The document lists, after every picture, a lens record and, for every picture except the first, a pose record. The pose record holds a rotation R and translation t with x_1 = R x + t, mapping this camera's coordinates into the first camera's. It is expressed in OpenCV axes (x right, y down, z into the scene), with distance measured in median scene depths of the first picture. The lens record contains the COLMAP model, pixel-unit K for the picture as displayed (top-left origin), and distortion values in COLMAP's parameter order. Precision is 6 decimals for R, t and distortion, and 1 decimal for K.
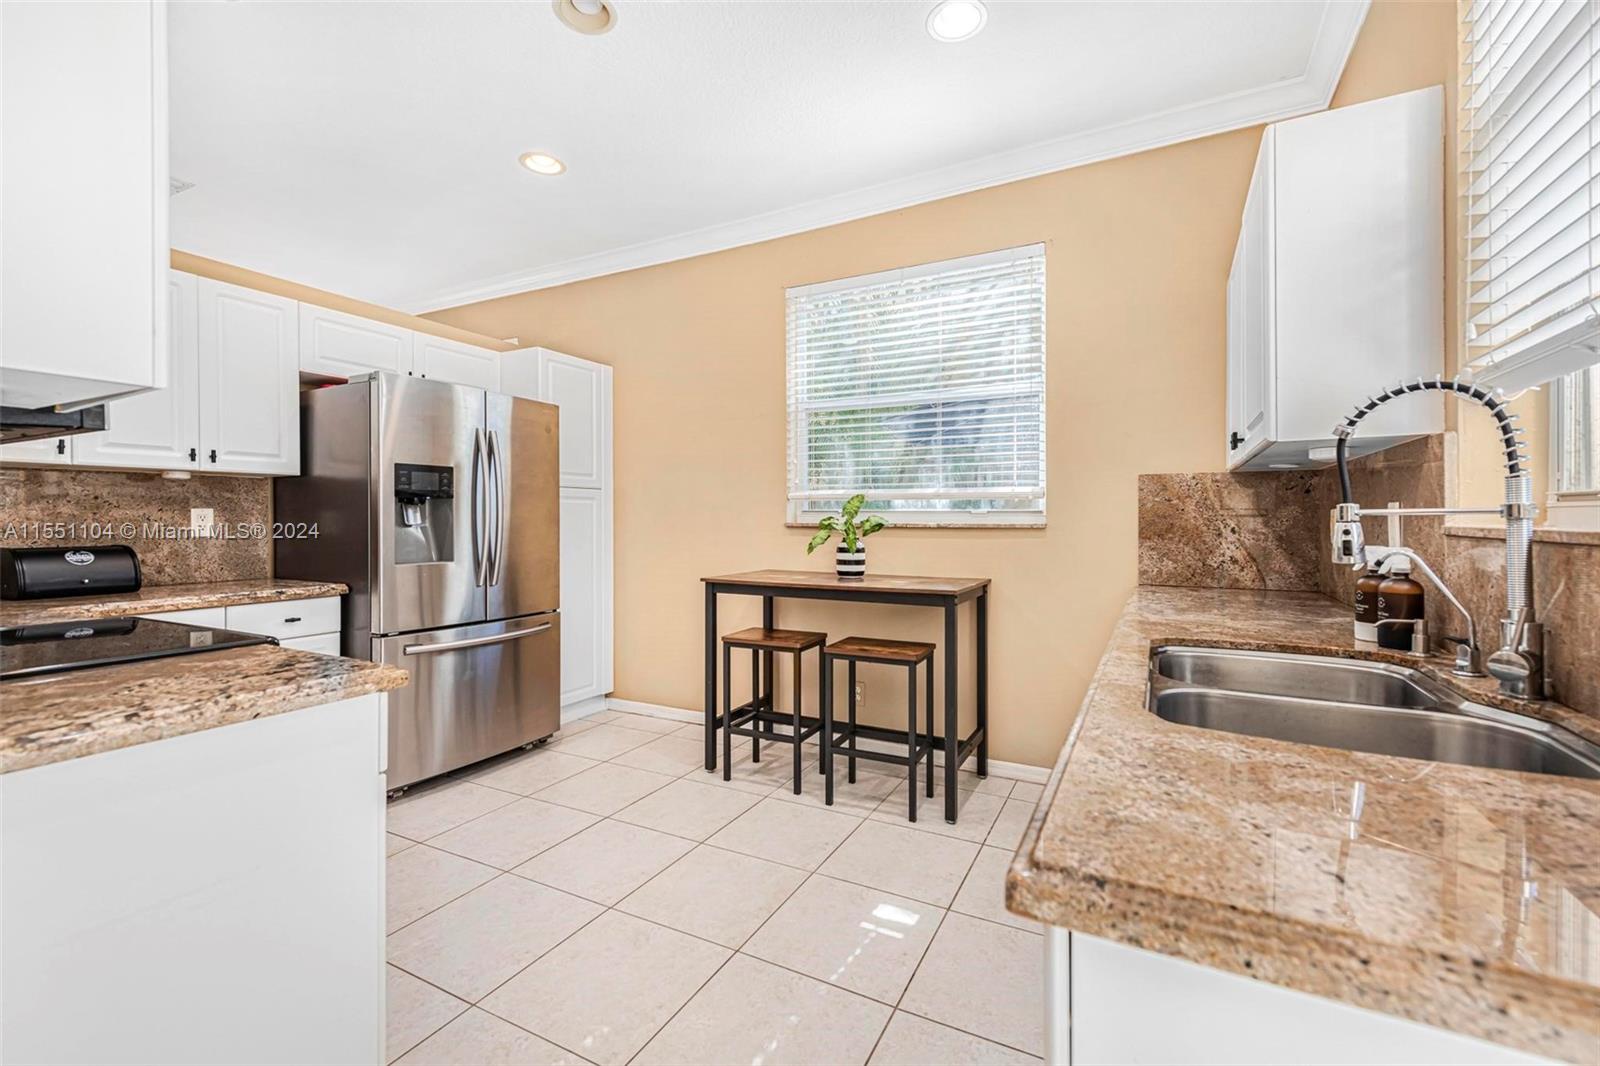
lens RADIAL K [[659.9, 0, 810.4], [0, 659.9, 525.5], [0, 0, 1]] dist [0.008654, -0.001987]
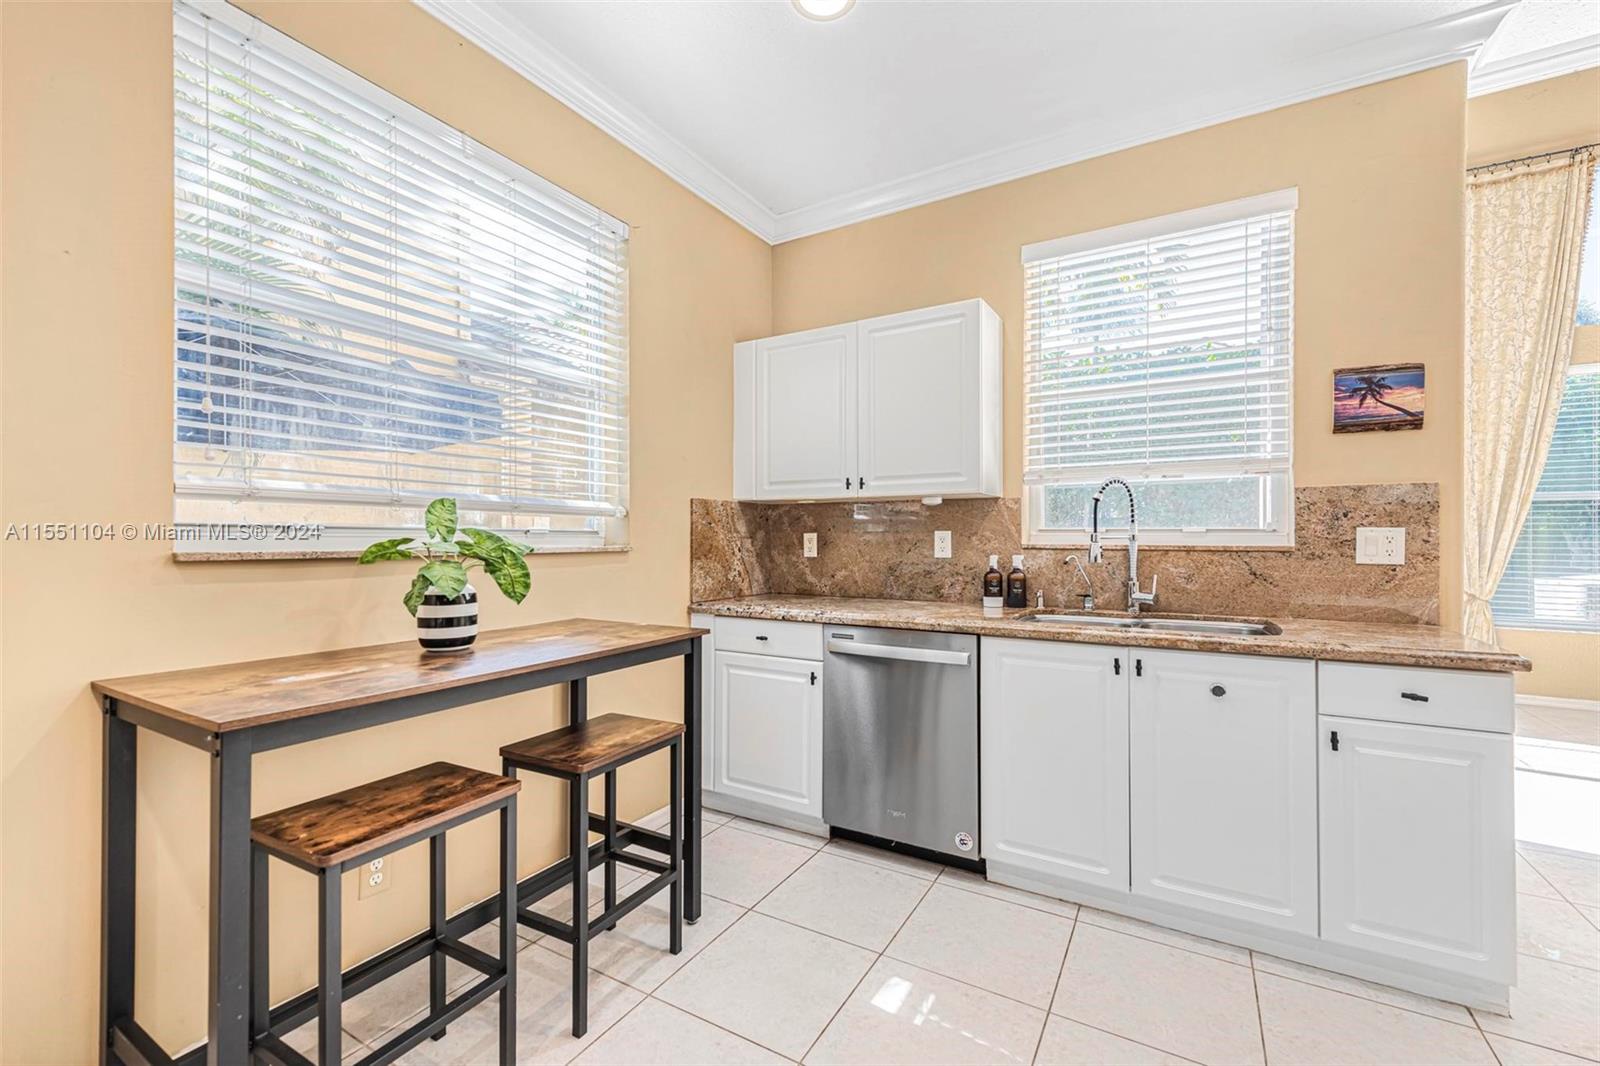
lens RADIAL K [[659.9, 0, 804.4], [0, 659.9, 535.9], [0, 0, 1]] dist [0.008654, -0.001987]
pose [[0.053393, -0.000864, 0.998573, -0.493107], [0.002947, 0.999995, 0.000708, -0.015621], [-0.998569, 0.002905, 0.053396, 0.695989]]
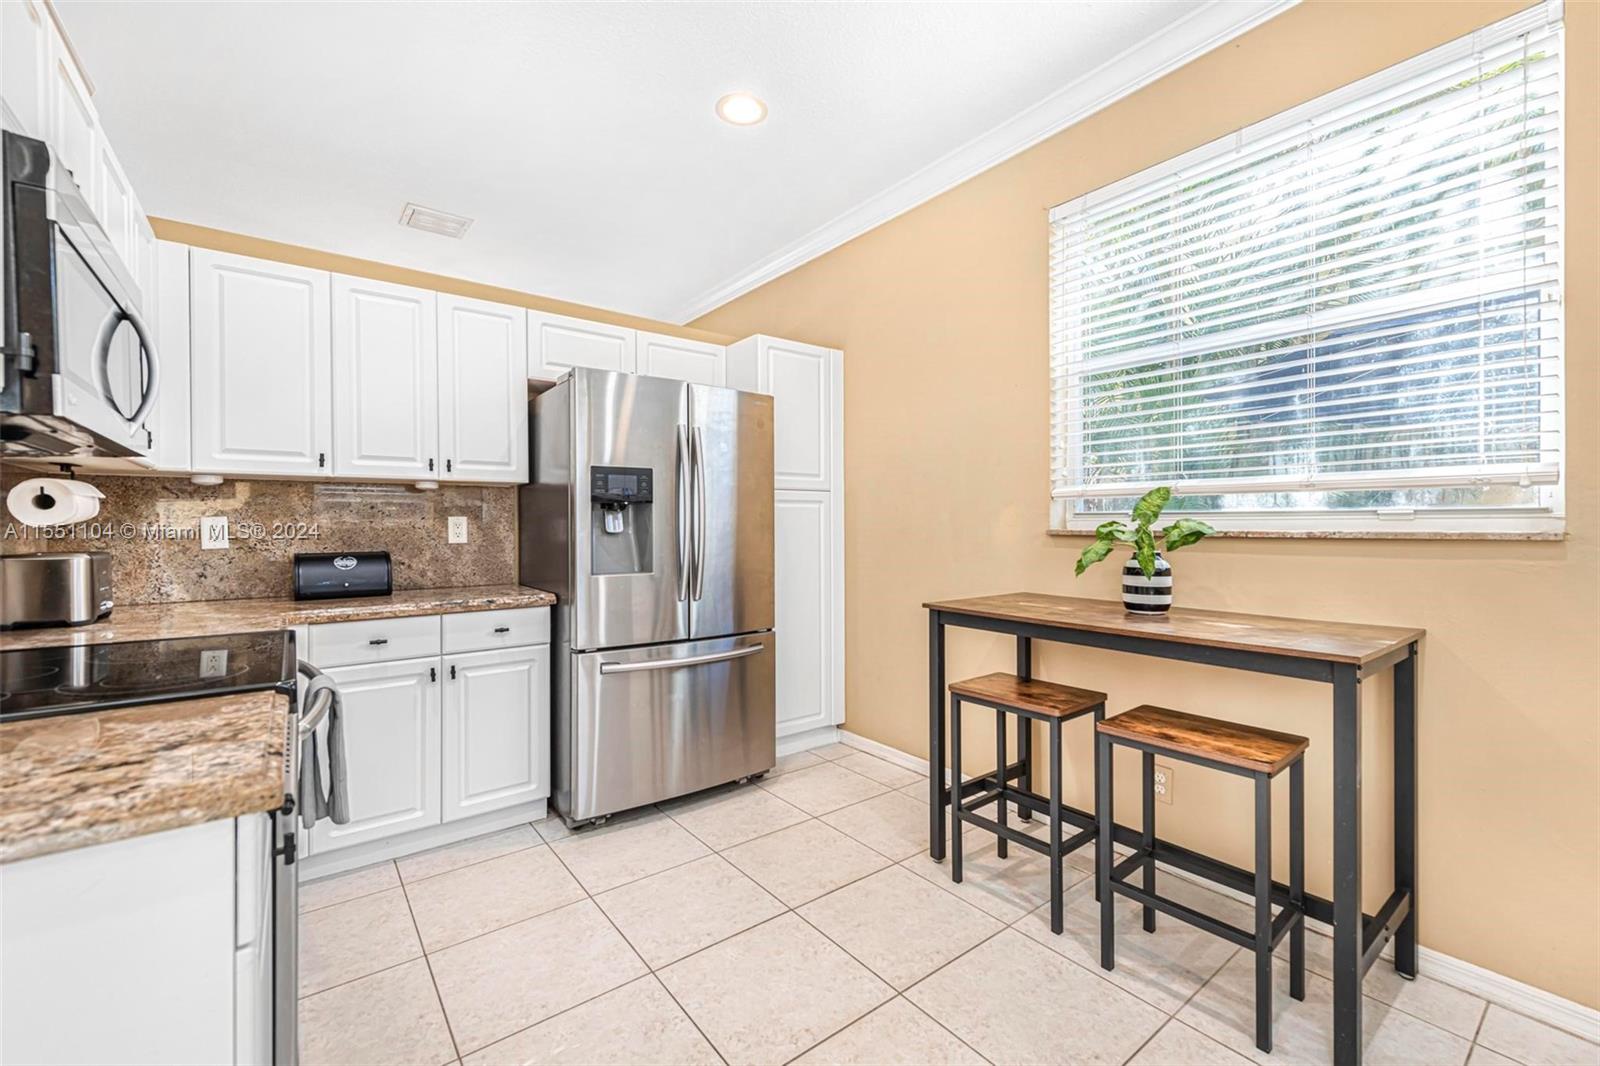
lens RADIAL K [[659.9, 0, 810.0], [0, 659.9, 530.3], [0, 0, 1]] dist [0.008654, -0.001987]
pose [[0.910495, -0.000031, -0.413519, 0.029376], [-0.000773, 0.999998, -0.001776, -0.002420], [0.413519, 0.001936, 0.910494, 0.267432]]
